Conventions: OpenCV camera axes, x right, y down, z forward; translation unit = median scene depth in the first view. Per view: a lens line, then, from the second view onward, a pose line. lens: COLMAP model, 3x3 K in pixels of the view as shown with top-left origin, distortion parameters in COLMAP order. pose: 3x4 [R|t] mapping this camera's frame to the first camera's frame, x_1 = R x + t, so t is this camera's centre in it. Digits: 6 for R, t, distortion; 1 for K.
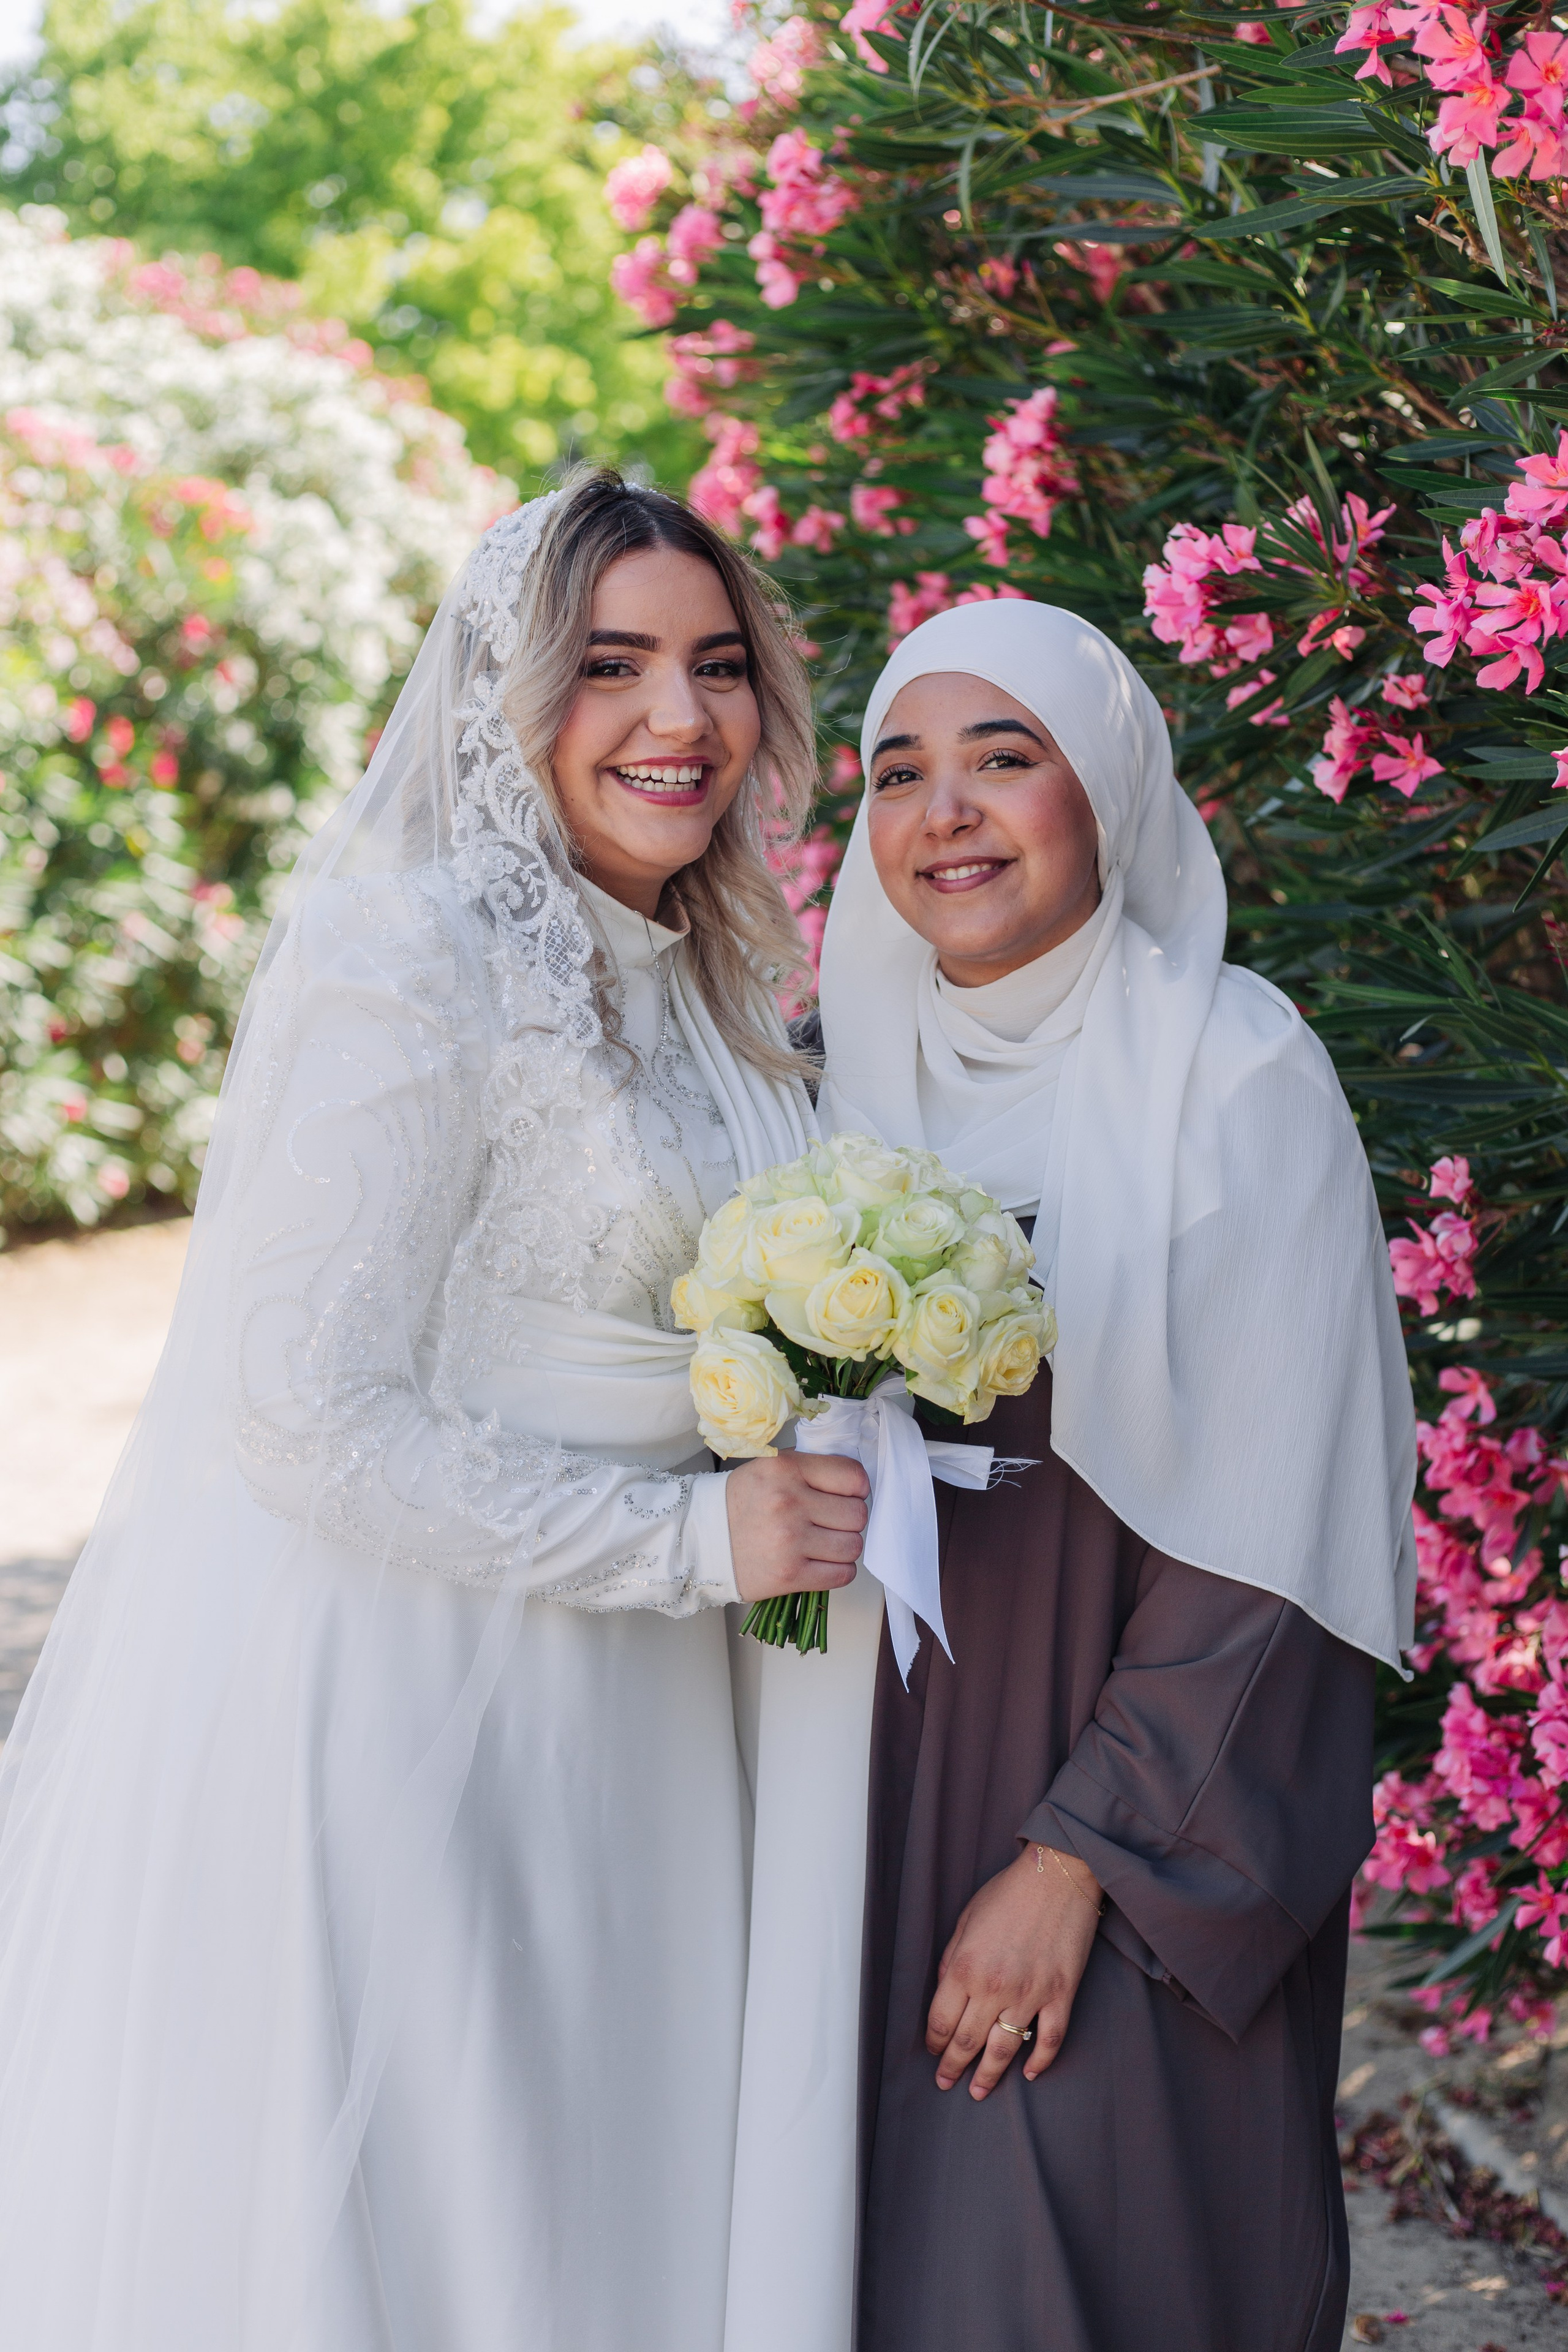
lens RADIAL K [[3424.7, 0, 784.0], [0, 3424.7, 1176.0], [0, 0, 1]] dist [0.022725, -0.007925]
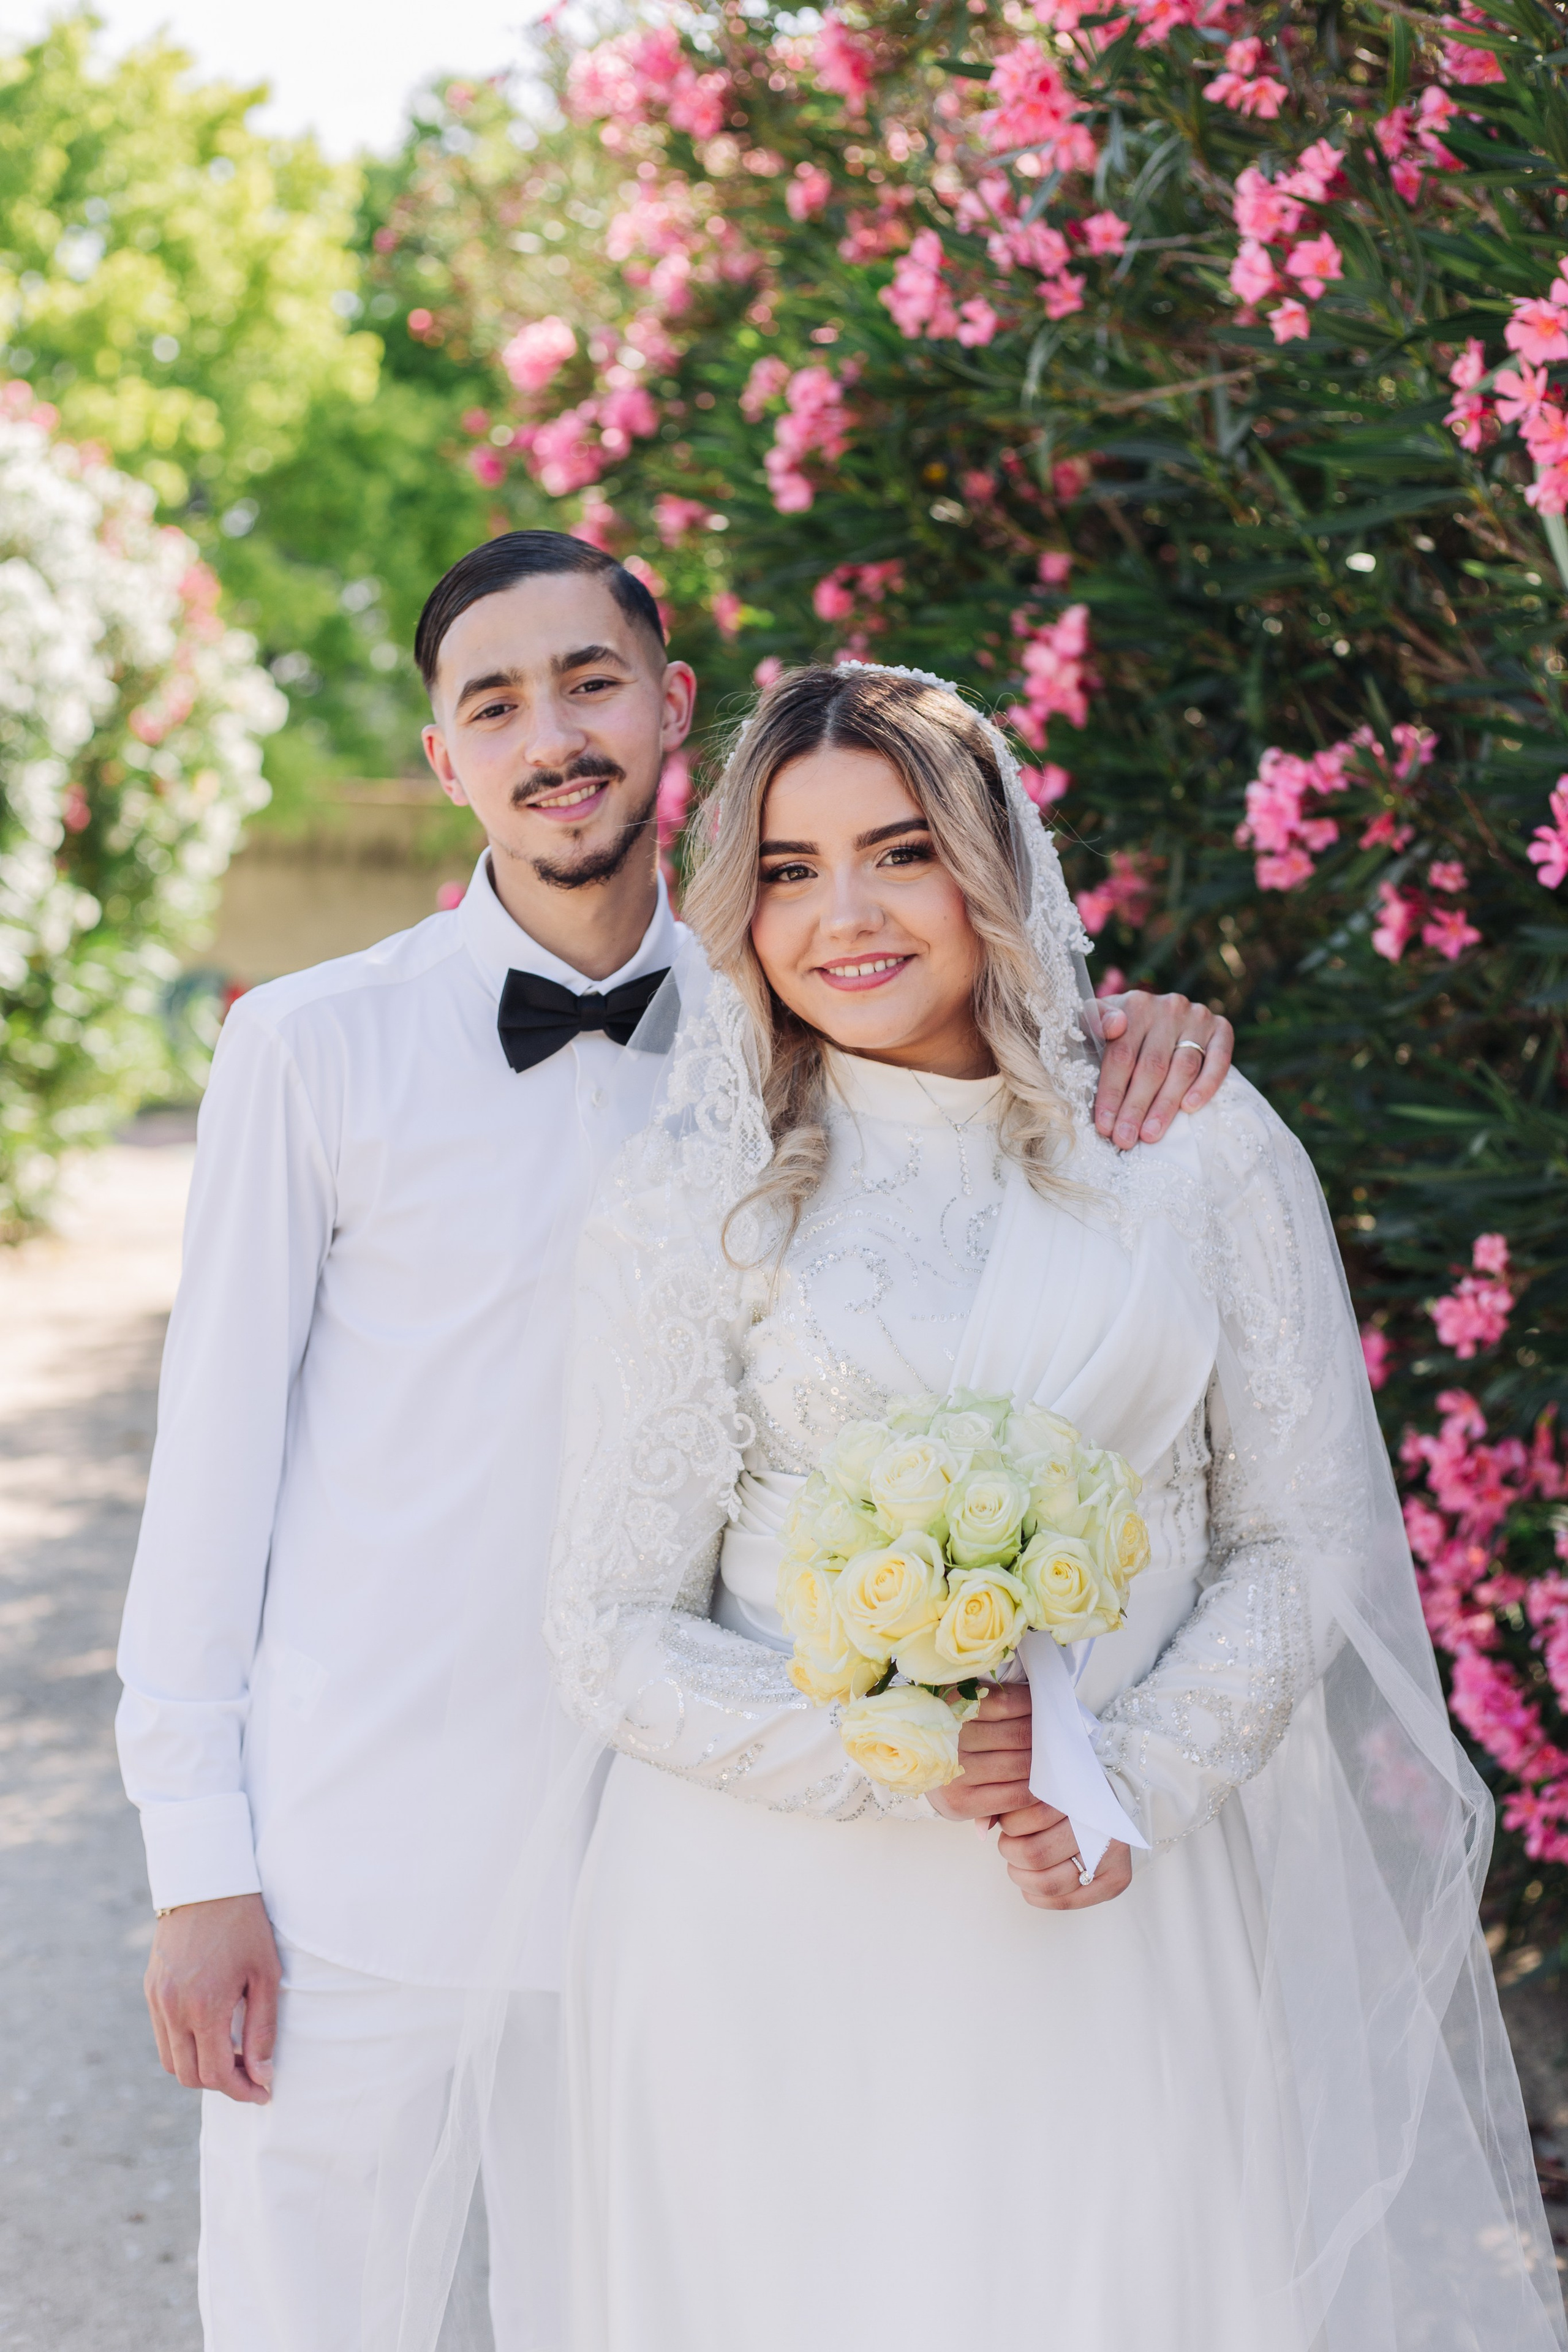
lens RADIAL K [[3473.2, 0, 784.0], [0, 3473.2, 1176.0], [0, 0, 1]] dist [0.008553, 0.092870]
pose [[0.991533, -0.020257, 0.128266, -0.155634], [0.021020, 0.999768, -0.004595, -0.017290], [-0.128143, 0.007253, 0.991729, -0.179799]]
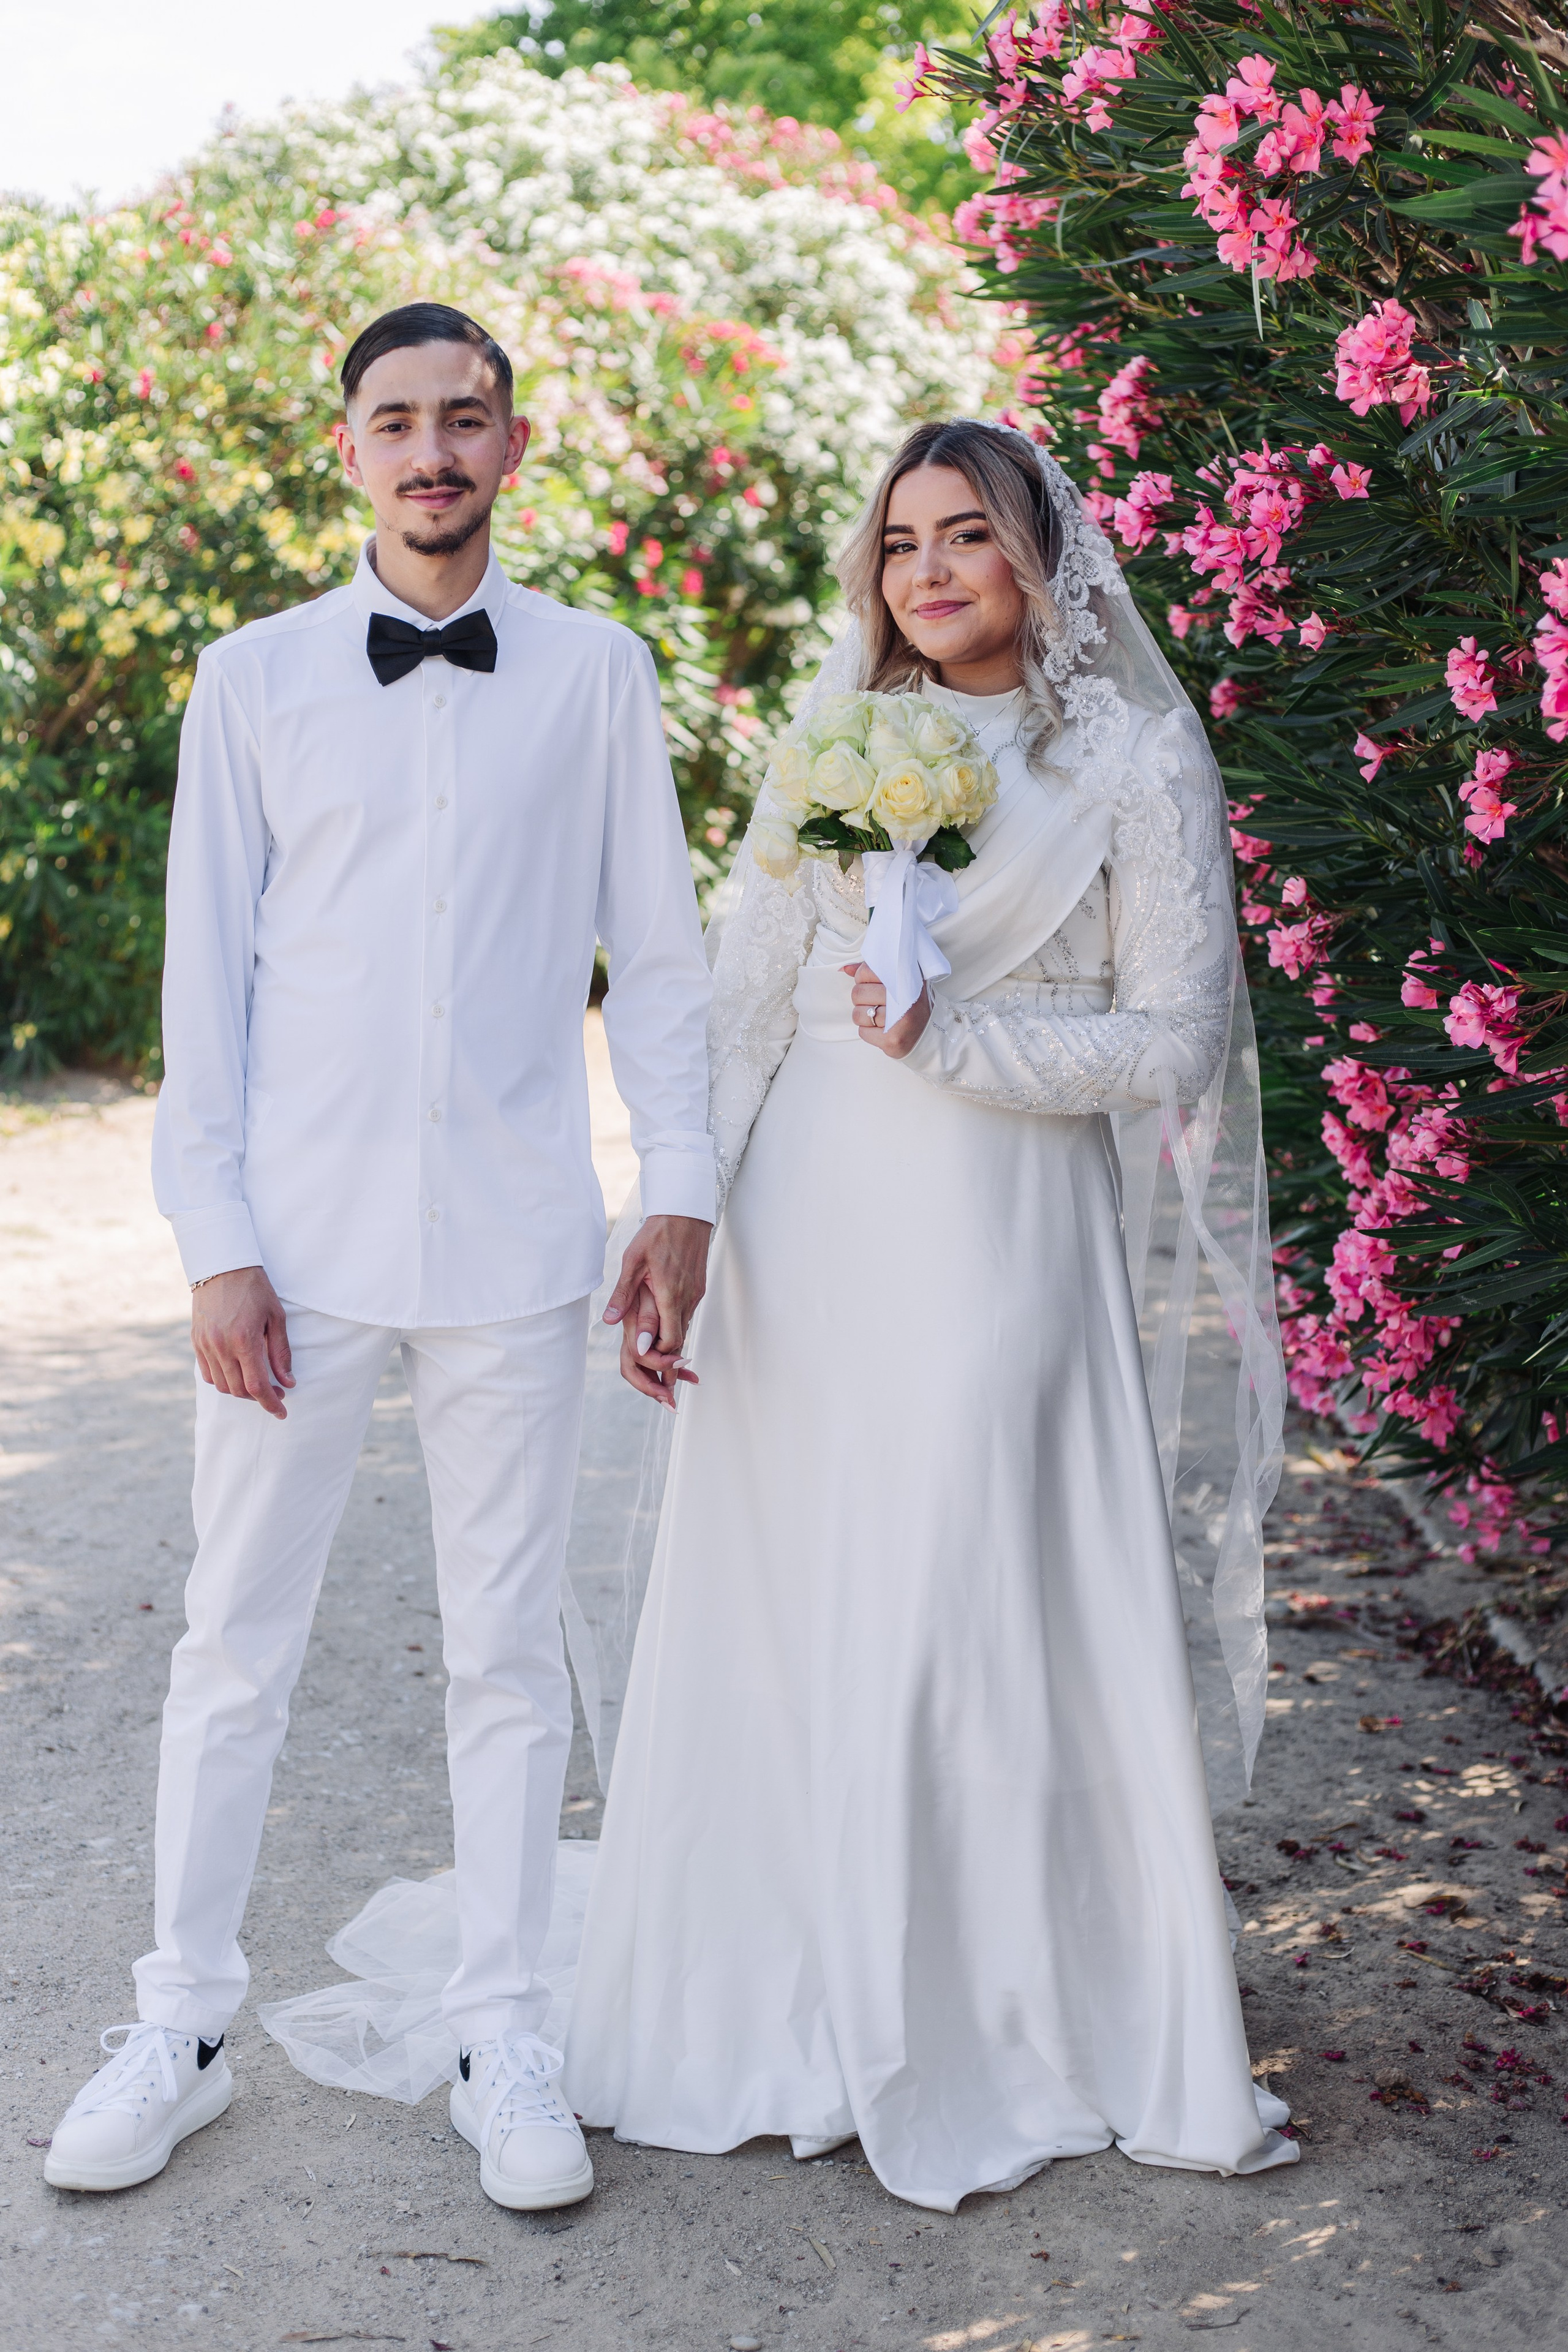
lens RADIAL K [[3496.9, 0, 784.0], [0, 3496.9, 1176.0], [0, 0, 1]] dist [0.046495, -0.038037]
pose [[0.984870, 0.033533, -0.170017, 0.155245], [-0.024241, 0.998112, 0.056434, 0.030809], [0.171589, -0.051459, 0.983824, -0.411660]]
